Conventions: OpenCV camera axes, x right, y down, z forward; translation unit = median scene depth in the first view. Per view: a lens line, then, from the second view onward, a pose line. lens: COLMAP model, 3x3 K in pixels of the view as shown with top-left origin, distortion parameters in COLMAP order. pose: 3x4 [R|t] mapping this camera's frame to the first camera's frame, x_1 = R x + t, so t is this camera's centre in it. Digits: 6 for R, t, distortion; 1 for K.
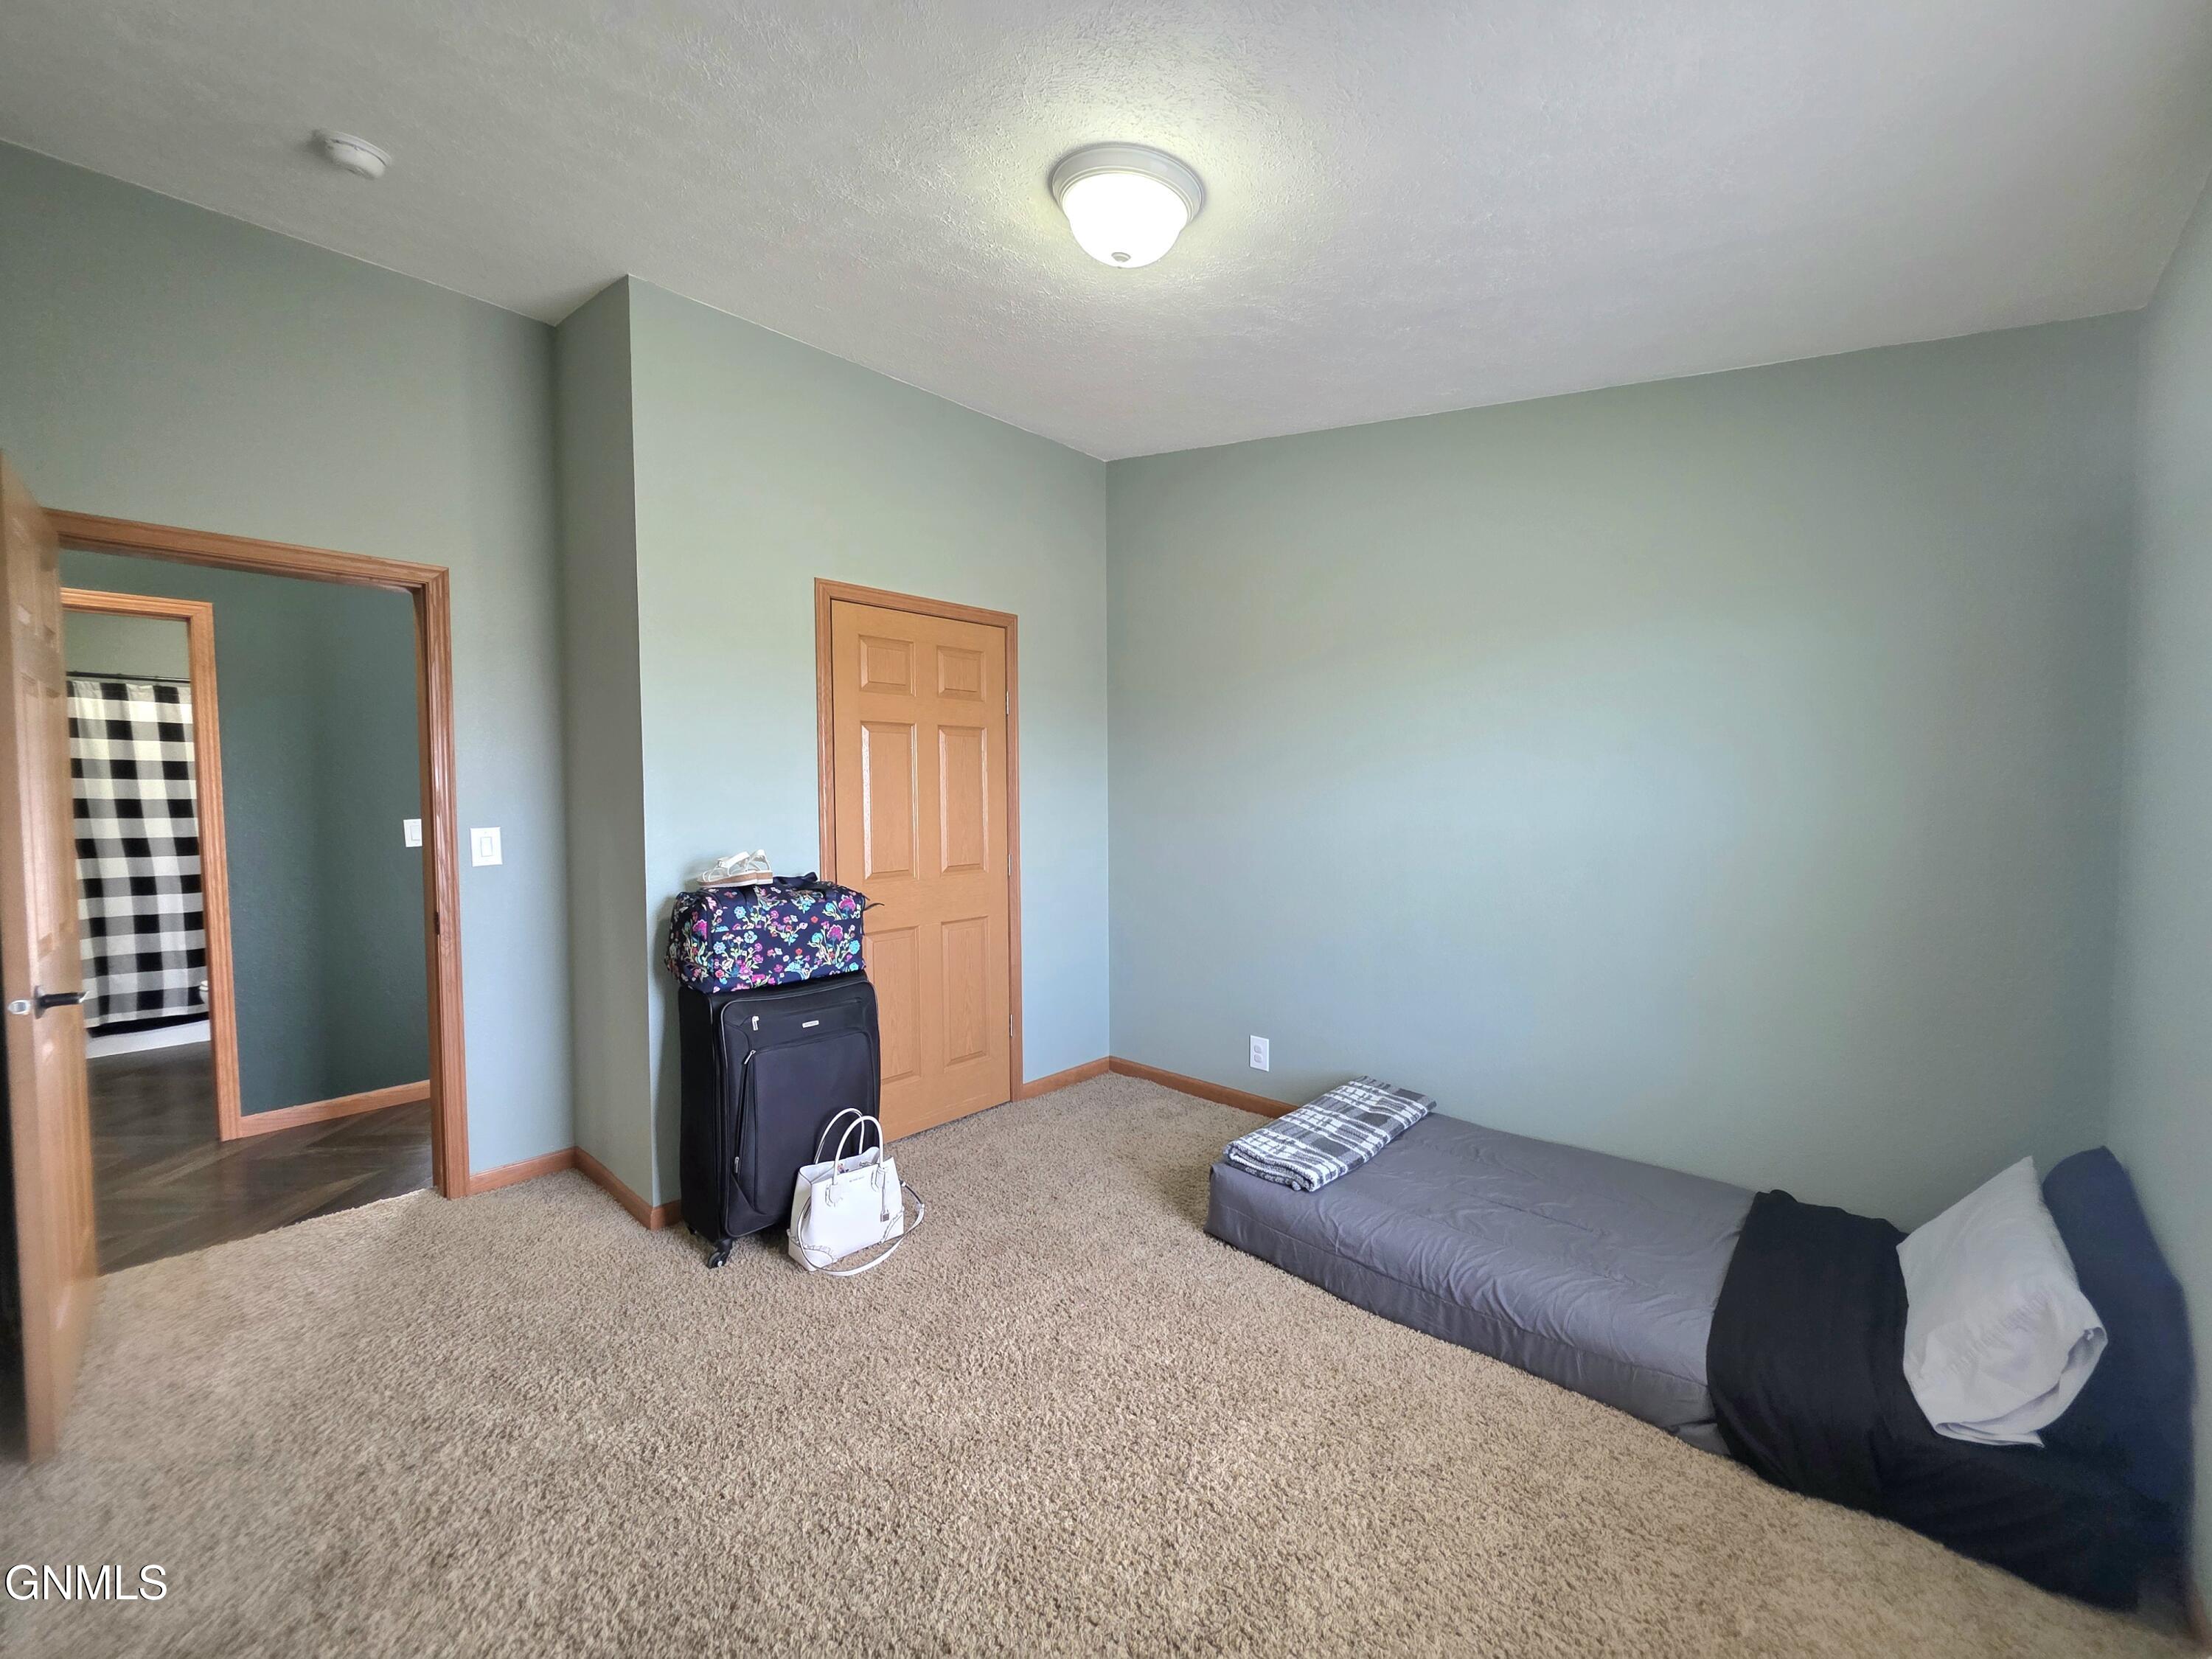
lens RADIAL K [[887.6, 0, 1116.7], [0, 887.6, 839.4], [0, 0, 1]] dist [-0.001140, 0.001162]
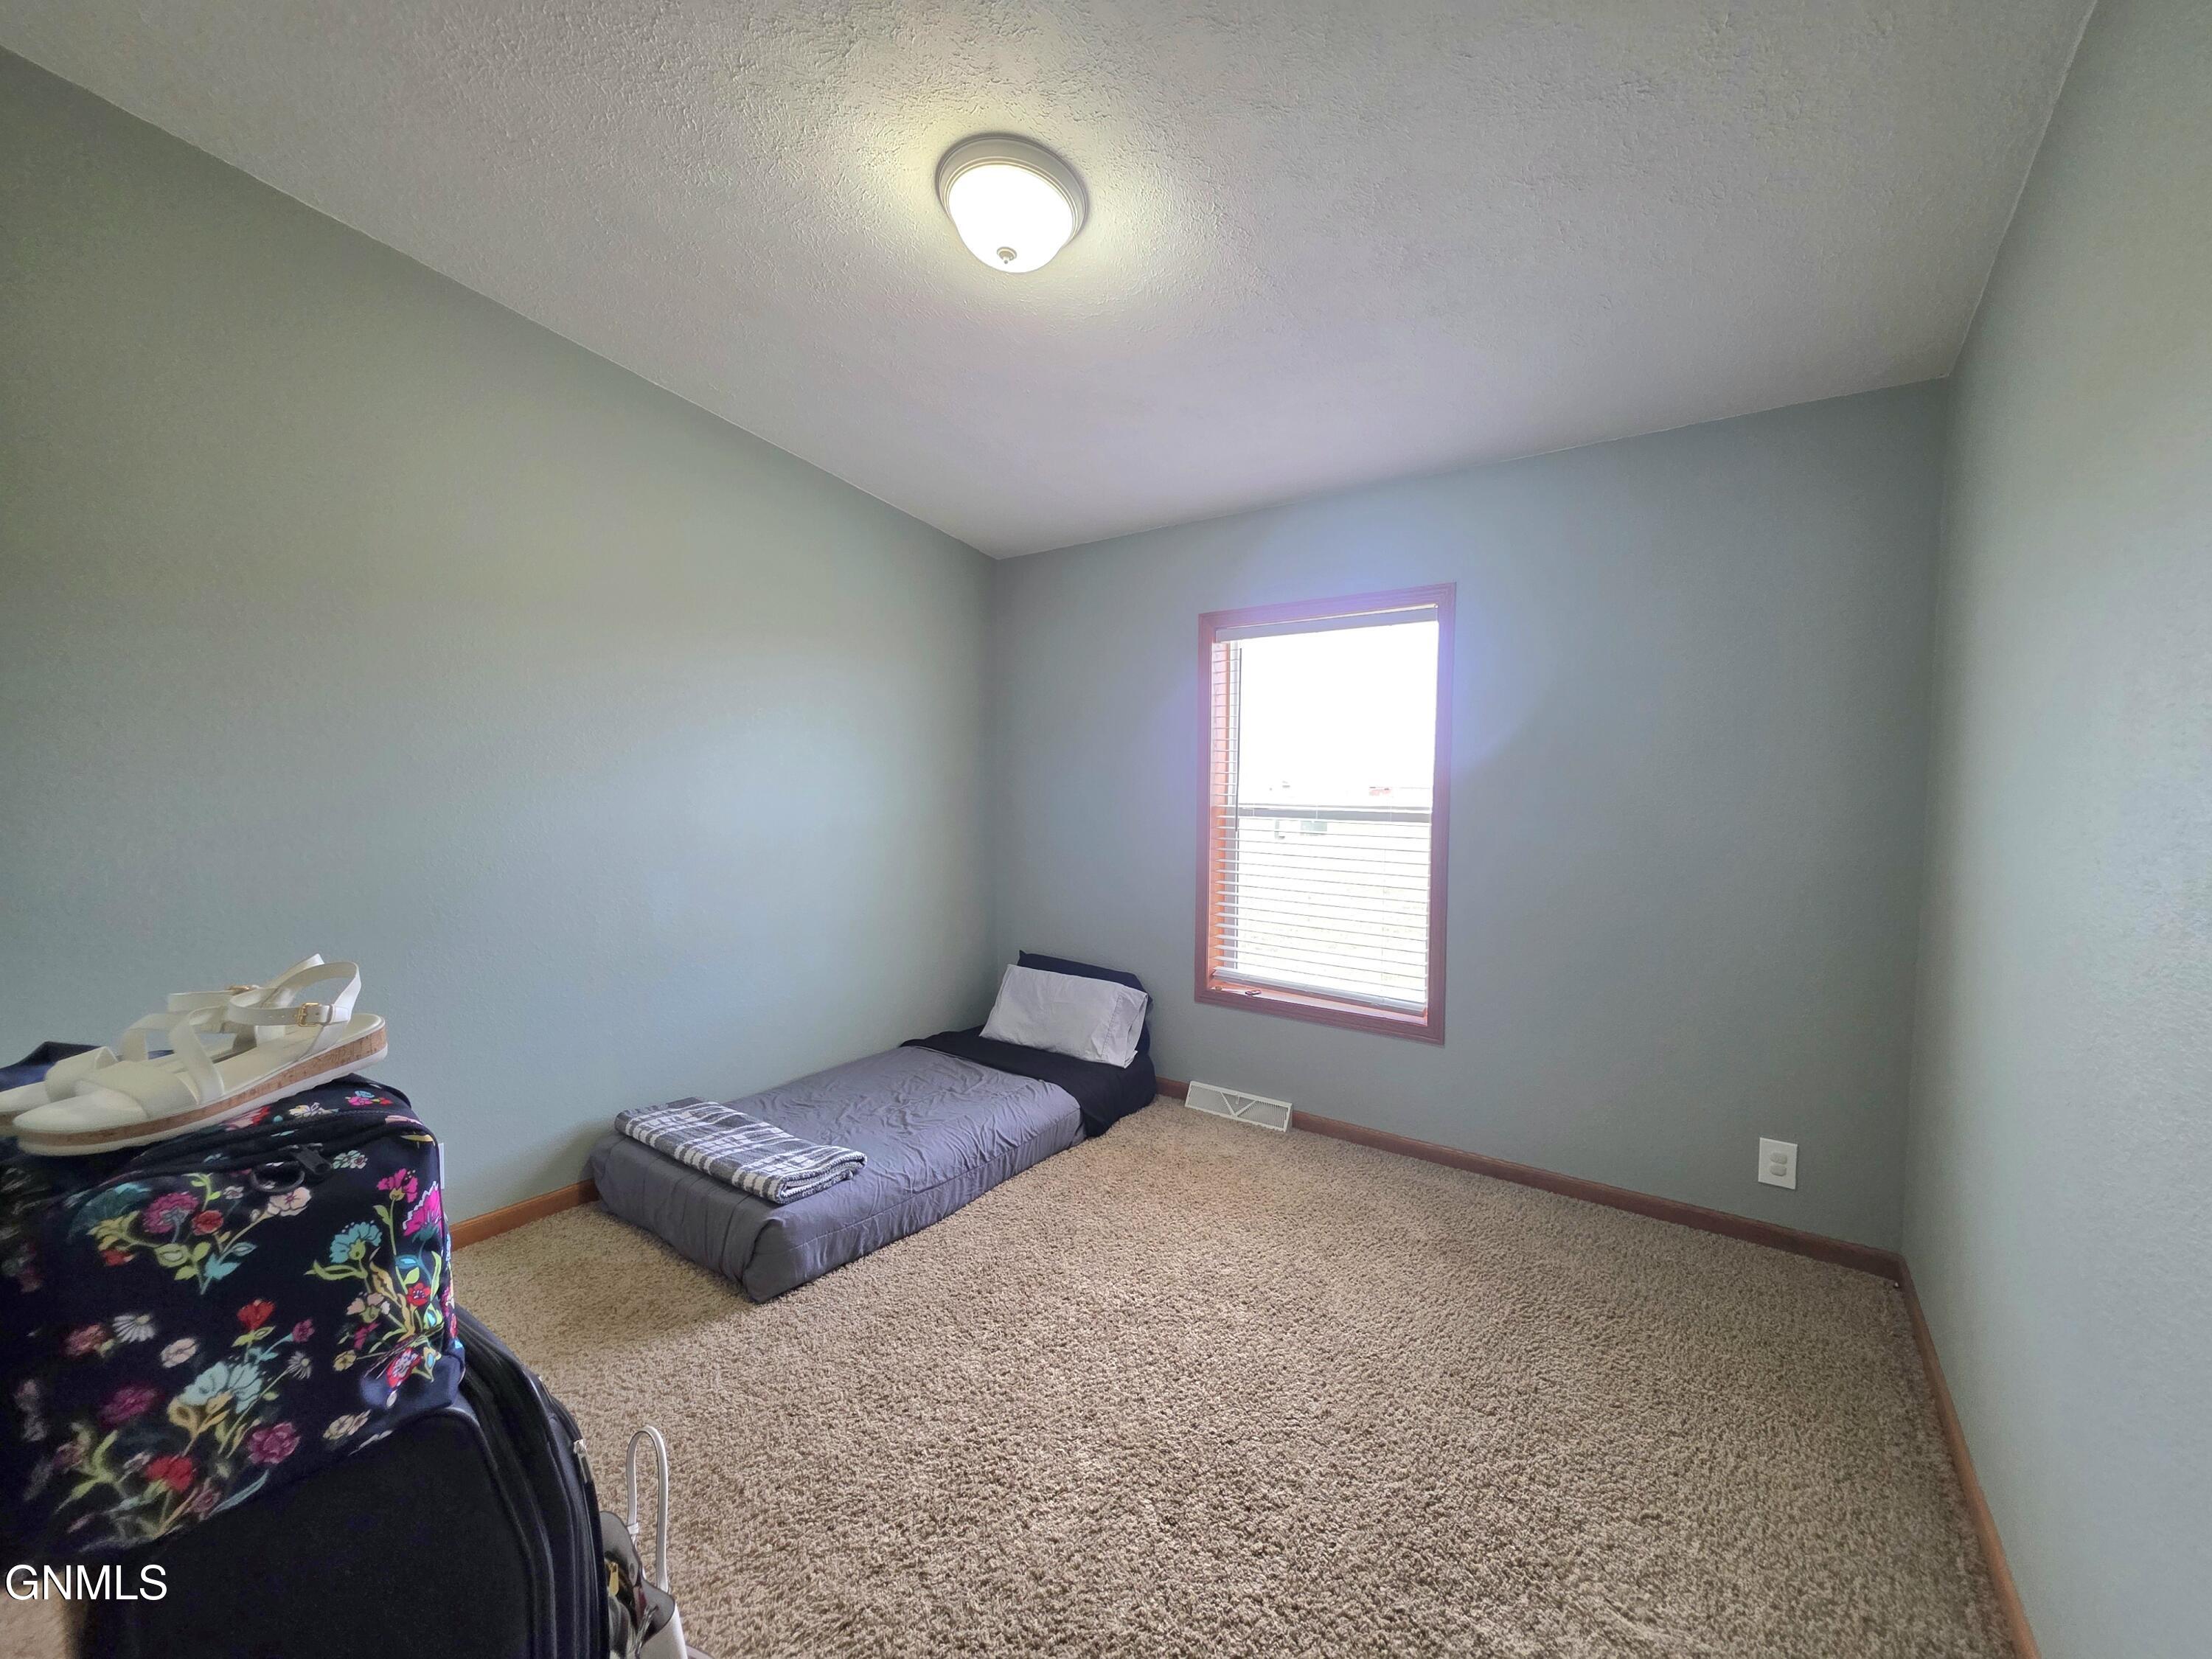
lens RADIAL K [[887.6, 0, 1111.3], [0, 887.6, 824.0], [0, 0, 1]] dist [-0.001140, 0.001162]
pose [[-0.140428, -0.032529, 0.989556, -0.798065], [0.041217, 0.998402, 0.038669, -0.033577], [-0.989233, 0.046217, -0.138863, 0.797787]]
